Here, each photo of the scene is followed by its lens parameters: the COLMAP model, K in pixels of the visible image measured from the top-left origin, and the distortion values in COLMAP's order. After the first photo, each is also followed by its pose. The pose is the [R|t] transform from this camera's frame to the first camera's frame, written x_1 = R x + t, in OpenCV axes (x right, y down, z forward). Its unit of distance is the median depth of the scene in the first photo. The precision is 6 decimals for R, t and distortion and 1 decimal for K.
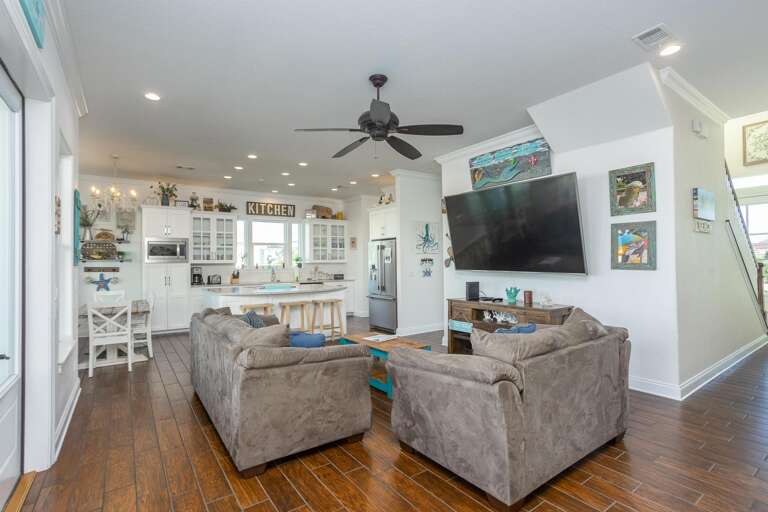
lens RADIAL K [[383.9, 0, 368.4], [0, 383.9, 252.6], [0, 0, 1]] dist [0.000779, 0.003817]
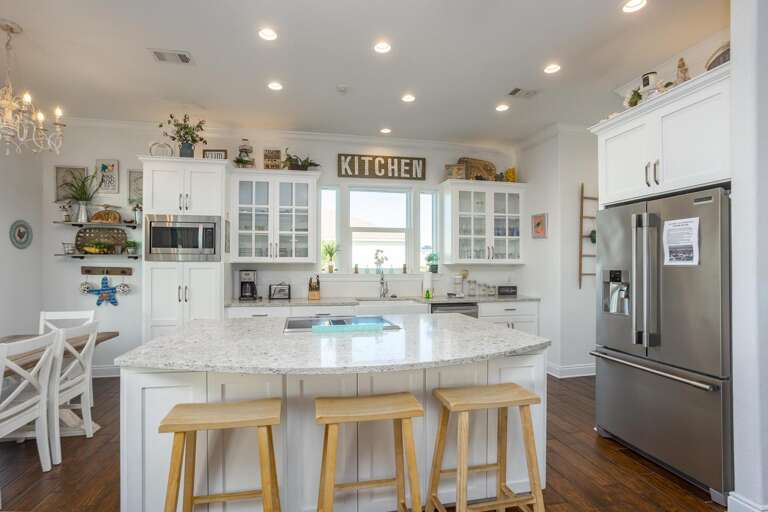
lens RADIAL K [[378.3, 0, 378.9], [0, 378.3, 261.5], [0, 0, 1]] dist [-0.029345, 0.001228]
pose [[0.929864, 0.009032, -0.367793, -0.060105], [-0.002221, 0.999818, 0.018939, 0.014763], [0.367897, -0.016794, 0.929715, 0.528534]]
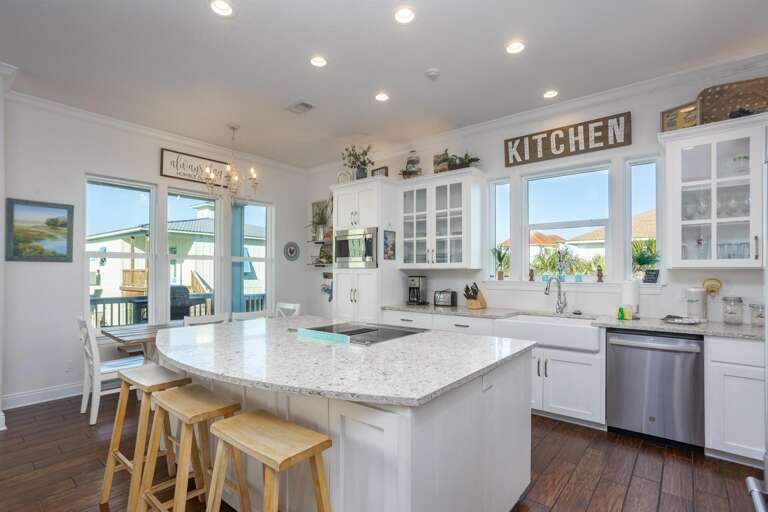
lens RADIAL K [[383.9, 0, 379.2], [0, 383.9, 260.8], [0, 0, 1]] dist [0.000779, 0.003817]
pose [[0.313989, -0.013199, -0.949335, 0.090157], [0.024950, 0.999673, -0.005647, 0.016904], [0.949099, -0.021912, 0.314215, 0.727892]]
